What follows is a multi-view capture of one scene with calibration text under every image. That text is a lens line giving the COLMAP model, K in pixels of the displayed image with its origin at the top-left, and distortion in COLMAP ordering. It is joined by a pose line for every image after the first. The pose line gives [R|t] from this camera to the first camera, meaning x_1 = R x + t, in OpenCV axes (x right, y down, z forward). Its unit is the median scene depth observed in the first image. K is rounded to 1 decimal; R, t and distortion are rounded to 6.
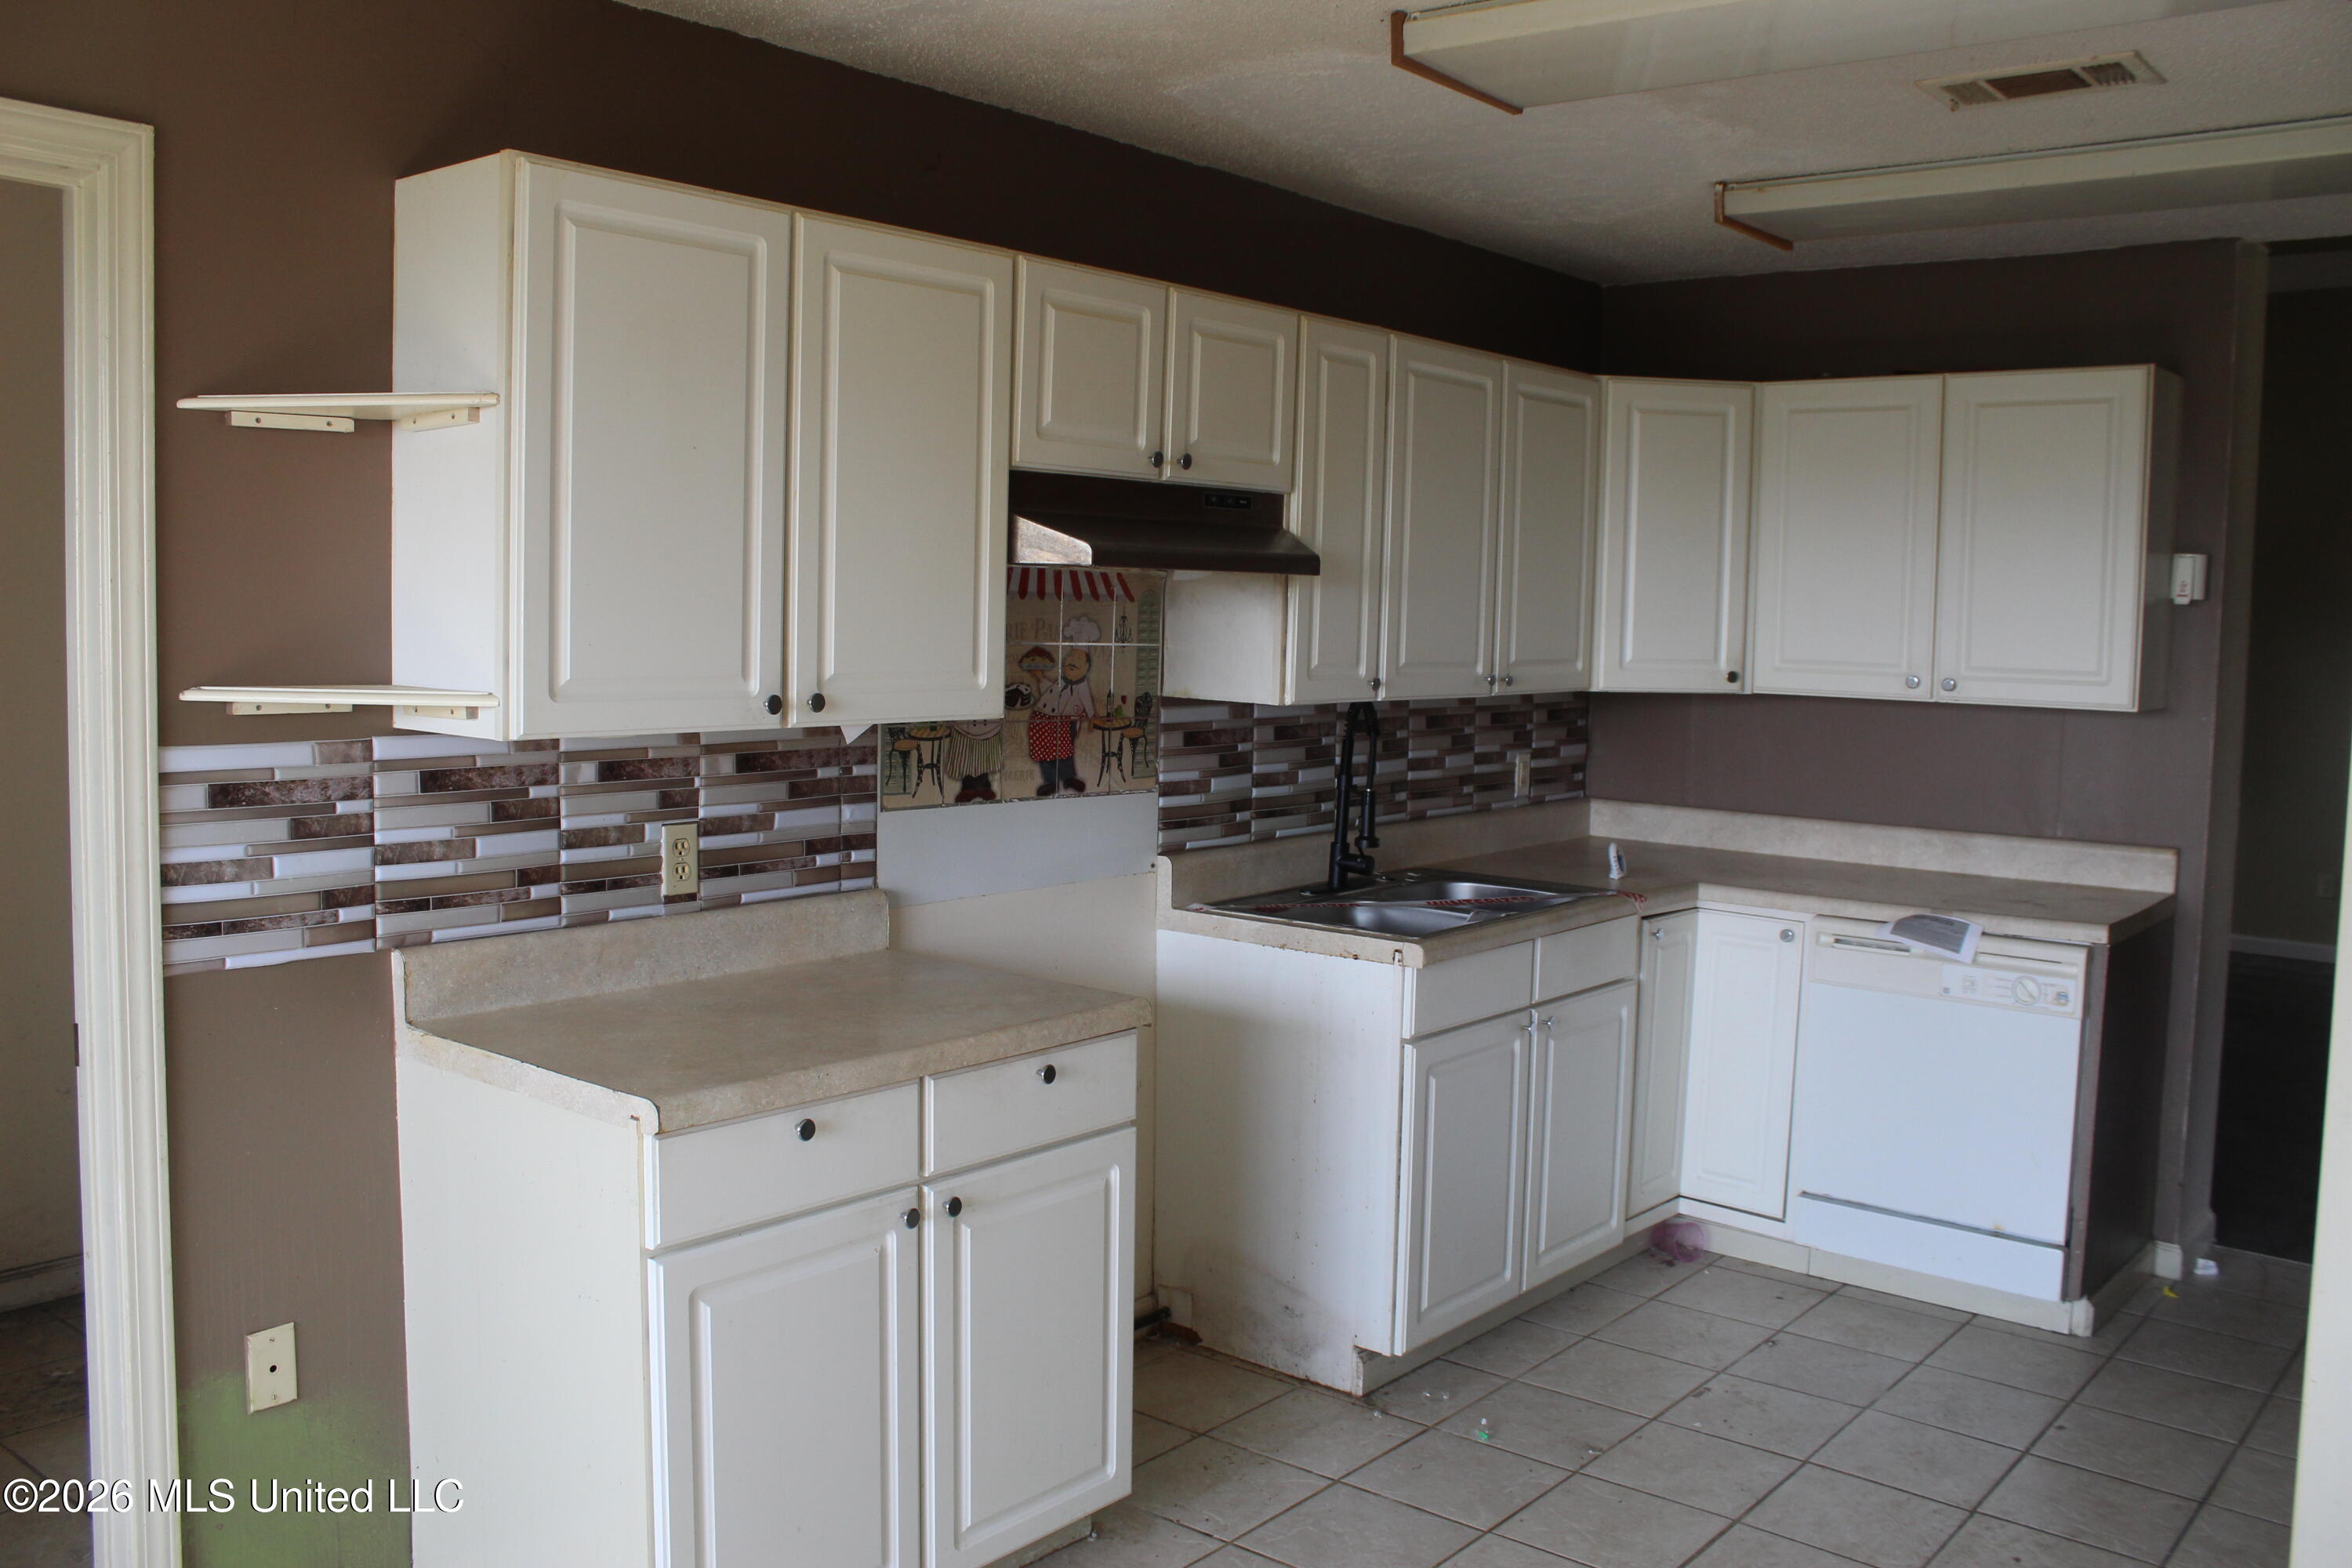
lens RADIAL K [[1940.8, 0, 1178.0], [0, 1940.8, 769.1], [0, 0, 1]] dist [-0.134133, 0.020505]
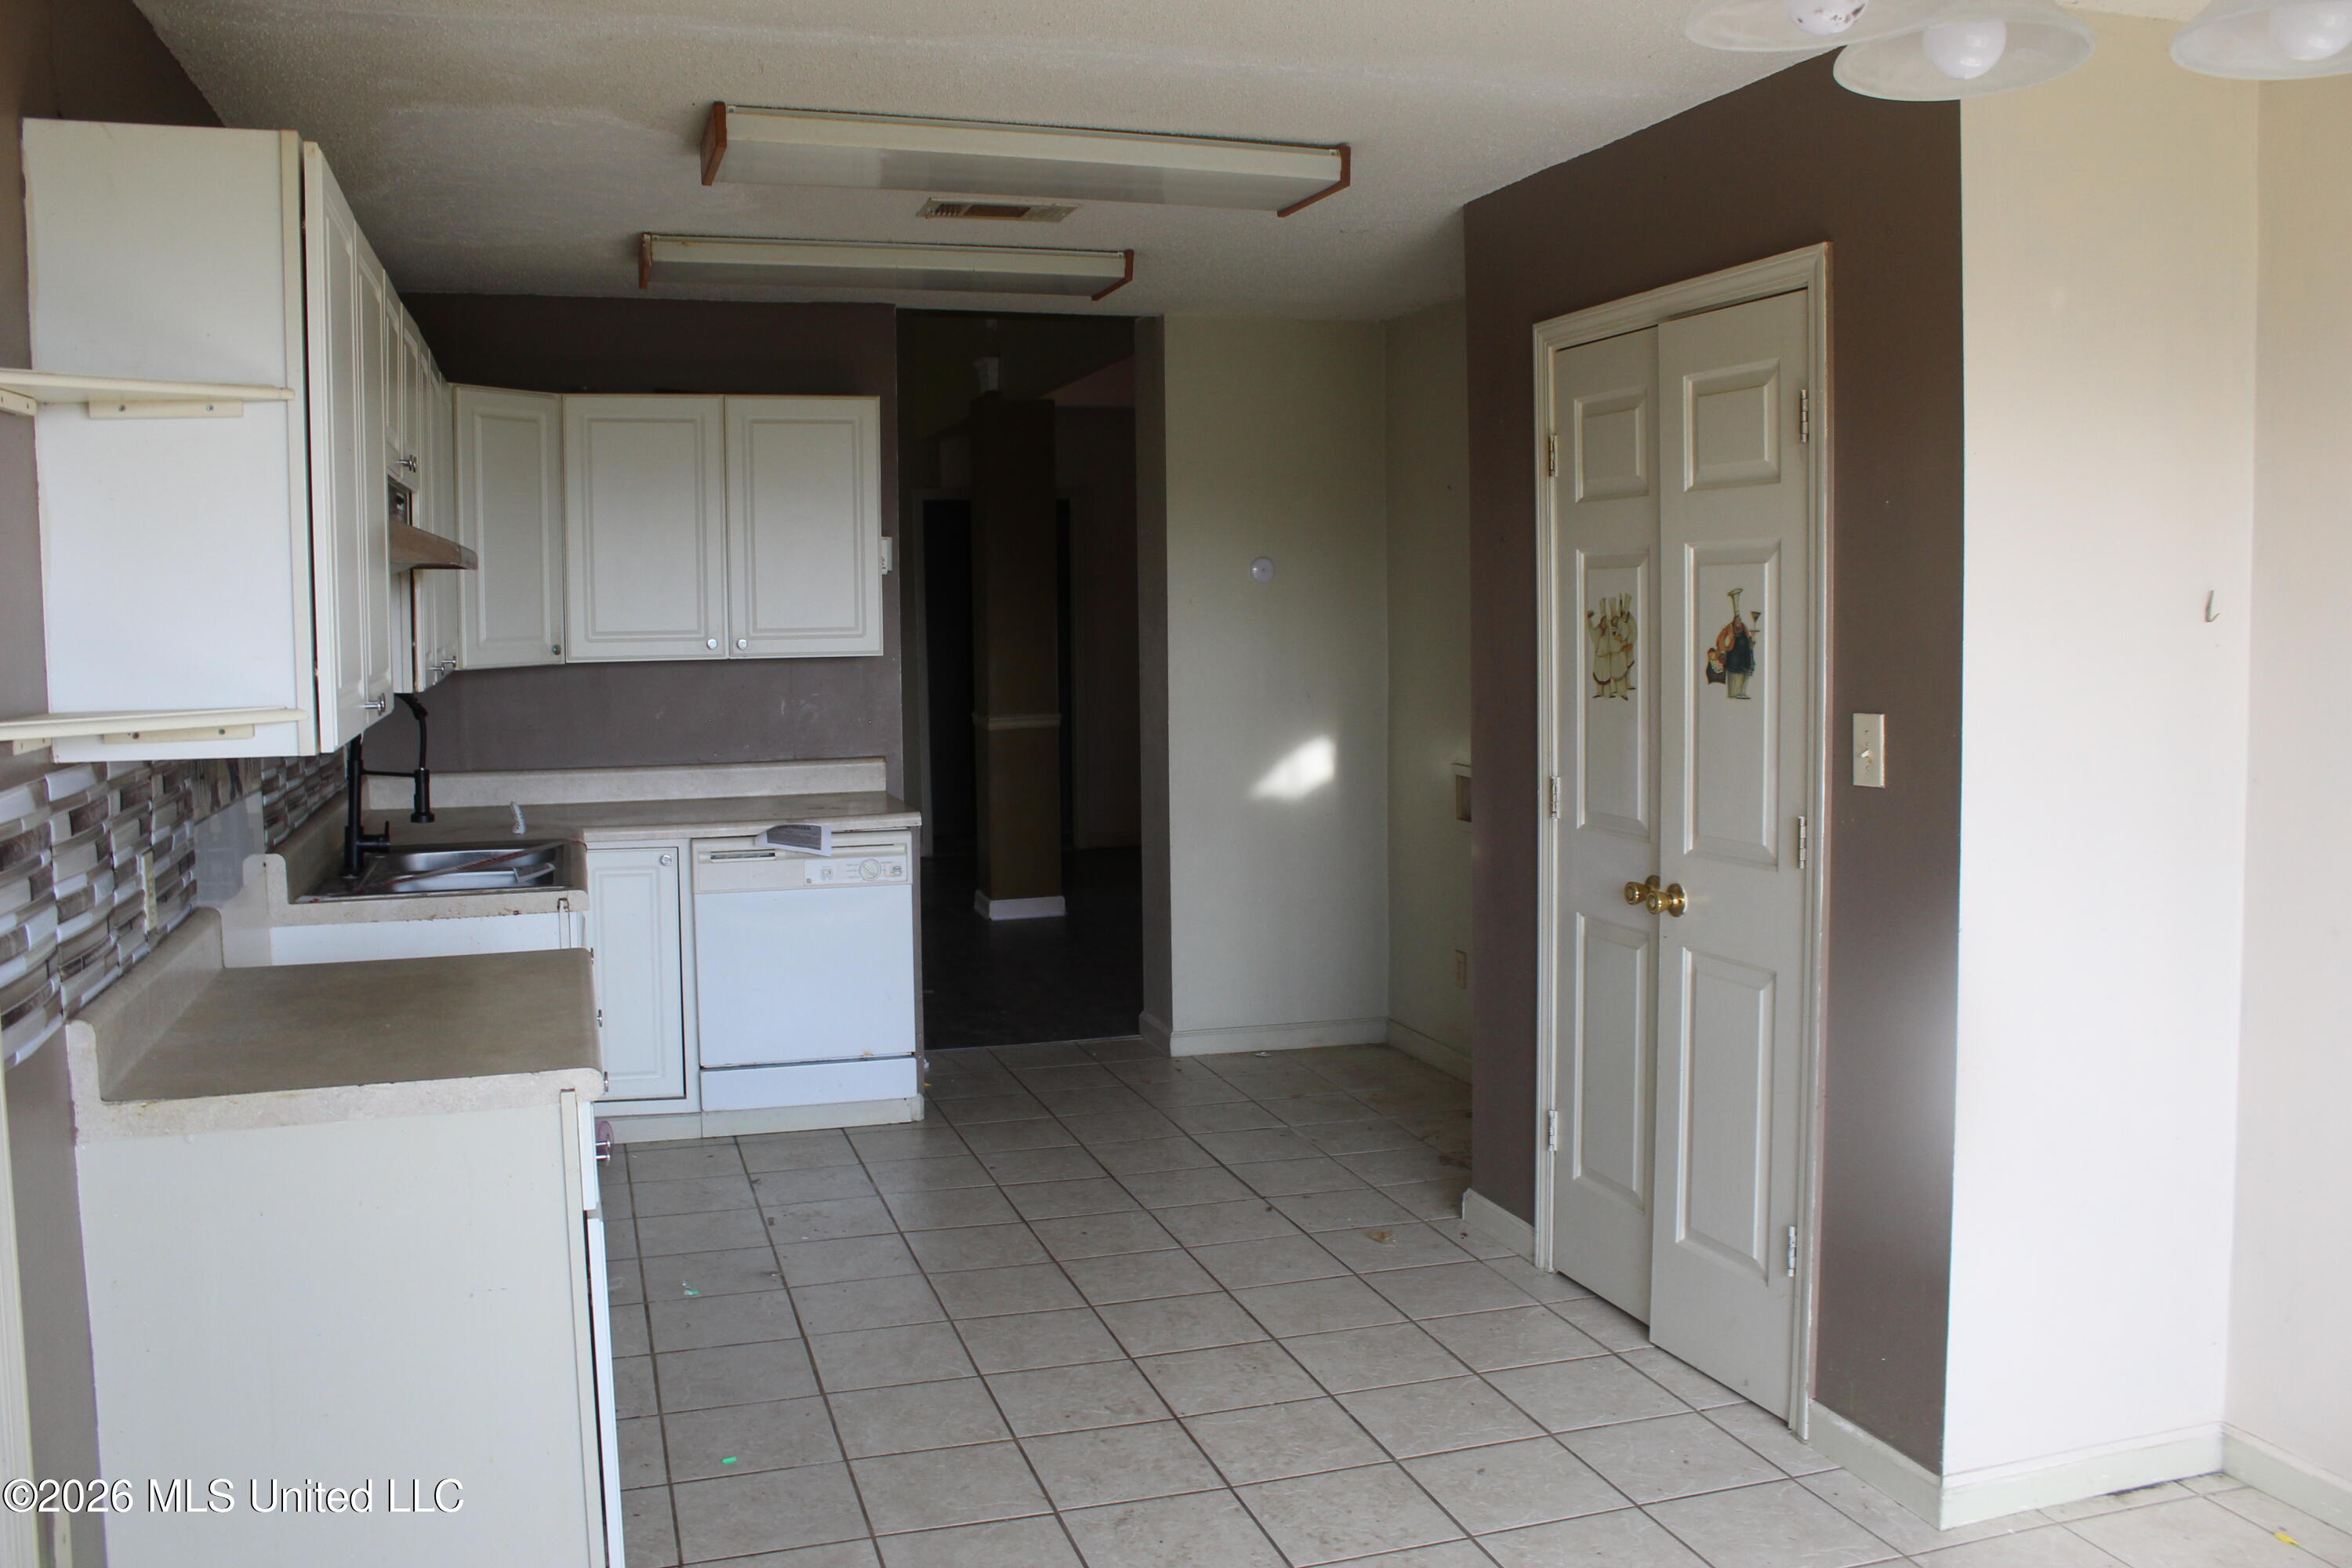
lens RADIAL K [[1940.8, 0, 1178.9], [0, 1940.8, 780.5], [0, 0, 1]] dist [-0.134133, 0.020505]
pose [[0.534992, -0.103552, 0.838487, -0.562361], [0.087090, 0.993933, 0.067182, -0.017164], [-0.840356, 0.037082, 0.540764, 0.081421]]
